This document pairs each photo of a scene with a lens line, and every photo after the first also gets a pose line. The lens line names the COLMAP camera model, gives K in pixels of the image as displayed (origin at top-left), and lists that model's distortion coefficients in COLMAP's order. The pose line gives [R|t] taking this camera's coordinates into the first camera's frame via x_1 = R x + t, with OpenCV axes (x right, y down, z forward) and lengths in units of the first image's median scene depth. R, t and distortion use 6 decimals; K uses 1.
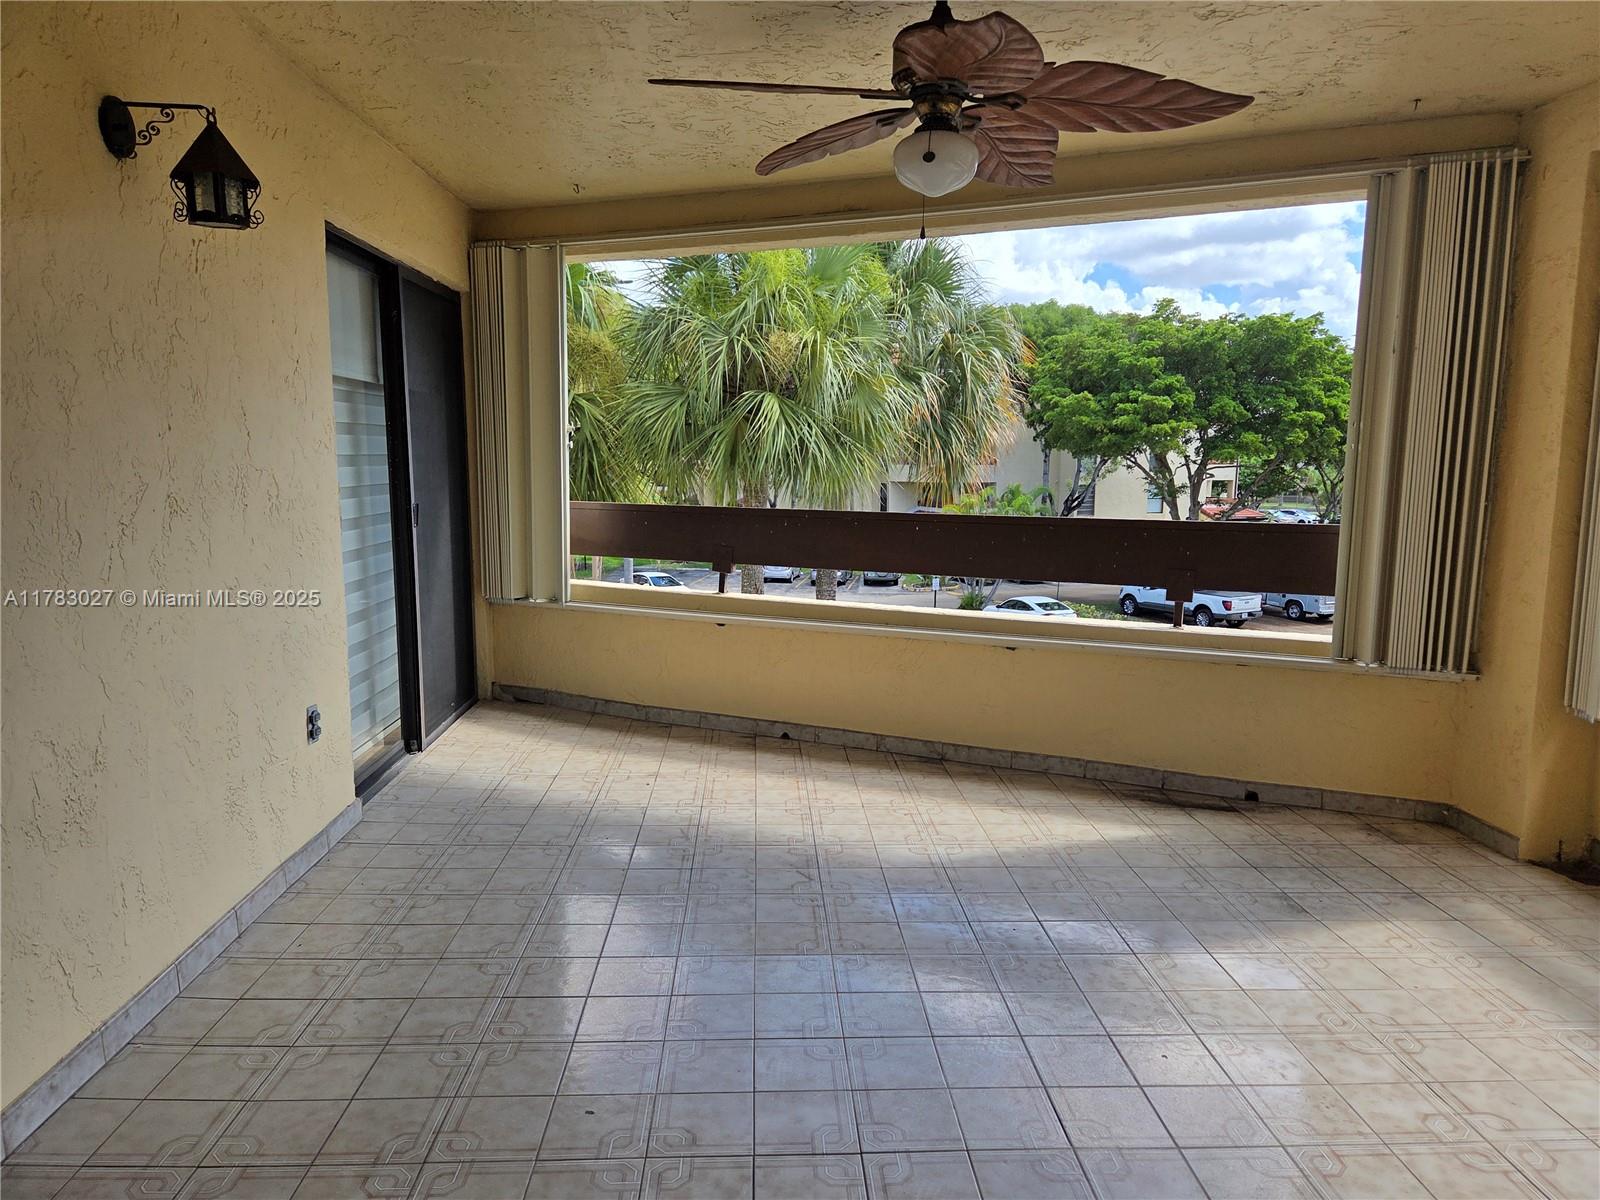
lens RADIAL K [[1075.0, 0, 806.1], [0, 1075.0, 600.1], [0, 0, 1]] dist [0.062952, -0.052606]
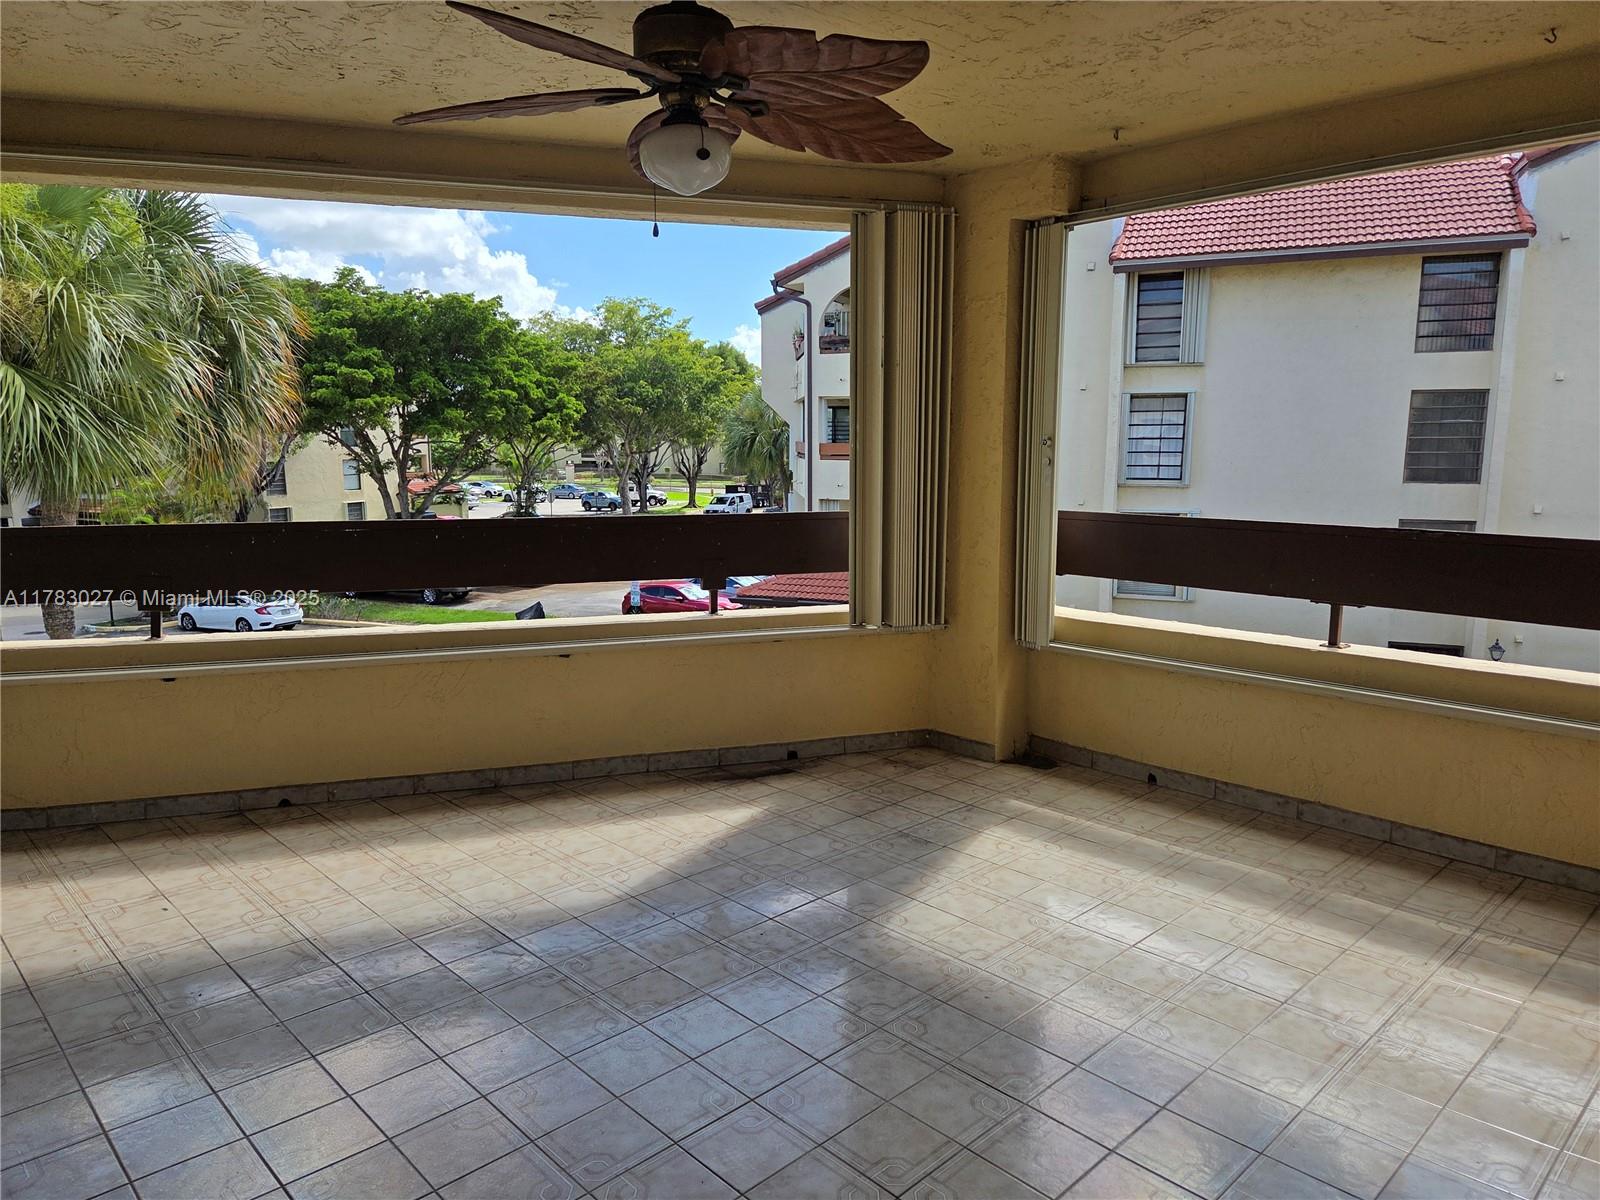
lens RADIAL K [[1075.0, 0, 796.7], [0, 1075.0, 596.7], [0, 0, 1]] dist [0.062952, -0.052606]
pose [[0.753150, -0.107914, 0.648937, -0.283508], [0.094122, 0.993981, 0.056056, -0.043532], [-0.651081, 0.018861, 0.758774, 0.146201]]
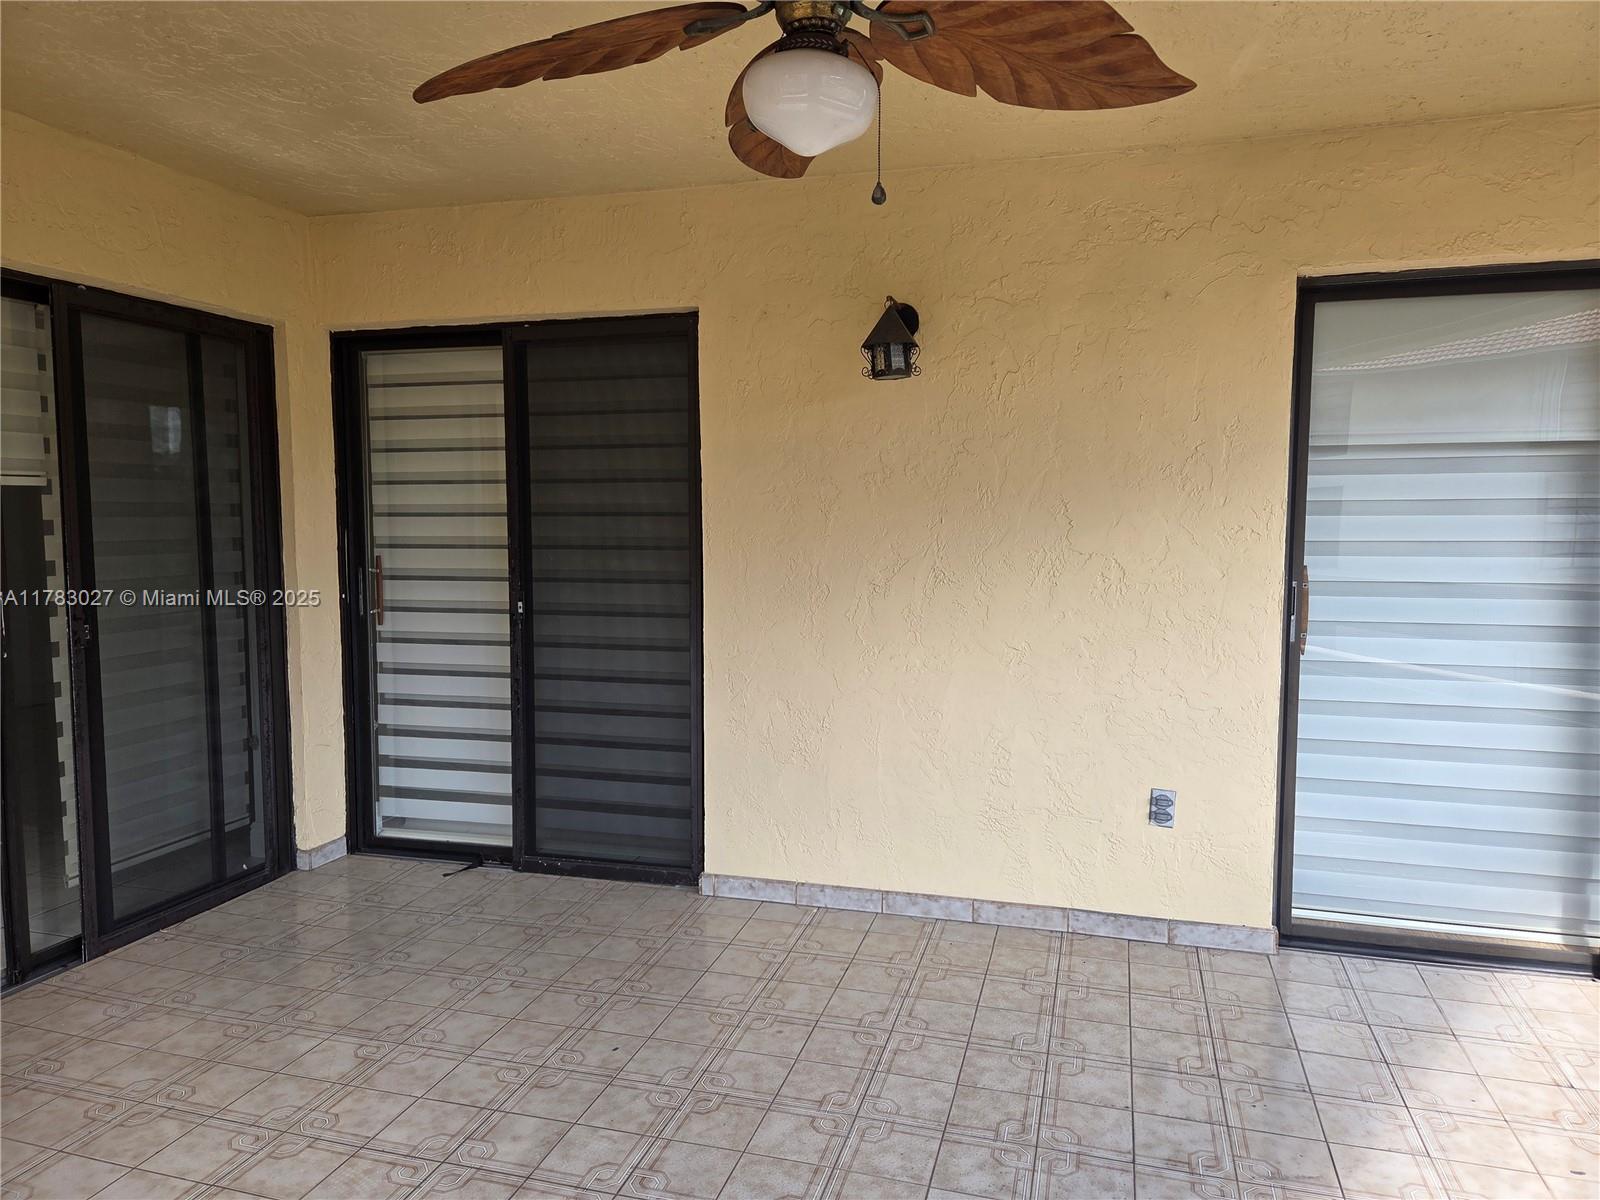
lens RADIAL K [[1075.0, 0, 800.5], [0, 1075.0, 596.9], [0, 0, 1]] dist [0.062952, -0.052606]
pose [[-0.326075, 0.069728, -0.942769, 0.457127], [-0.125322, 0.985286, 0.116218, -0.118524], [0.937000, 0.156045, -0.312539, 0.768738]]
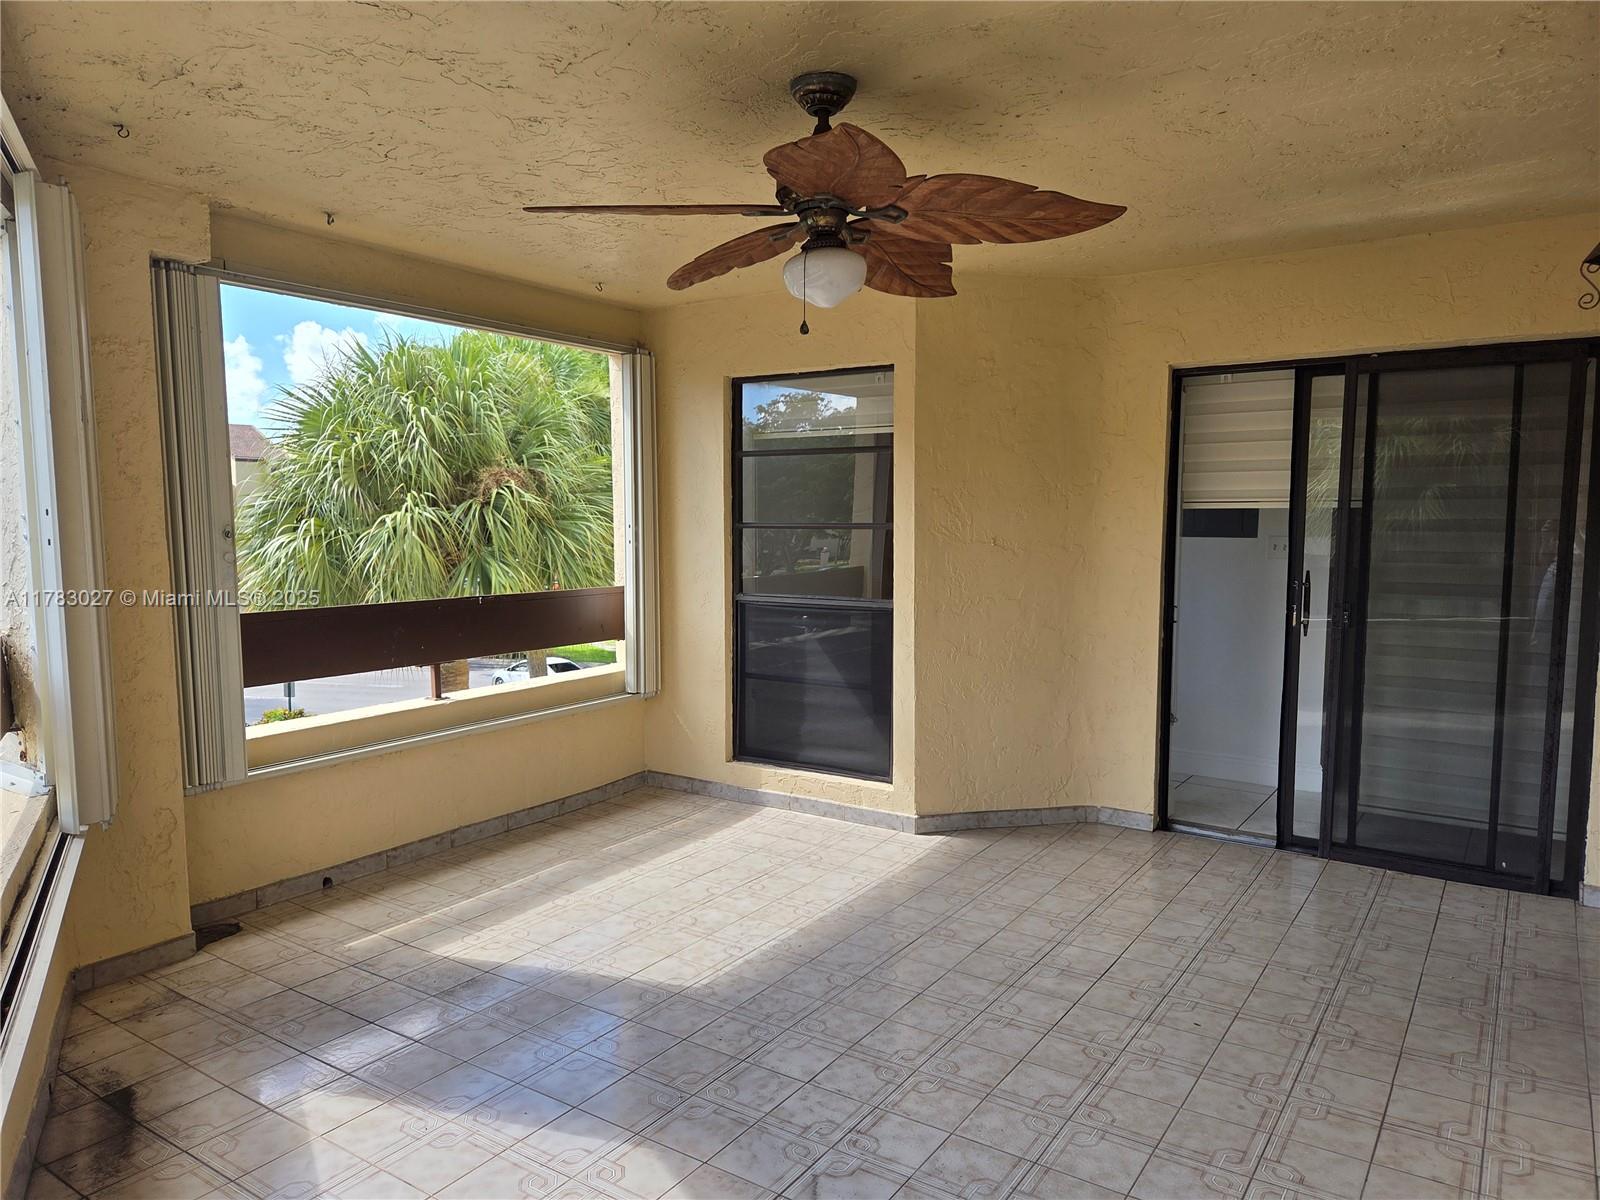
lens RADIAL K [[1075.0, 0, 809.6], [0, 1075.0, 597.4], [0, 0, 1]] dist [0.062952, -0.052606]
pose [[-0.804608, -0.053212, 0.591417, -0.301339], [0.070535, 0.980361, 0.184167, -0.183213], [-0.589602, 0.189898, -0.785053, 1.155973]]
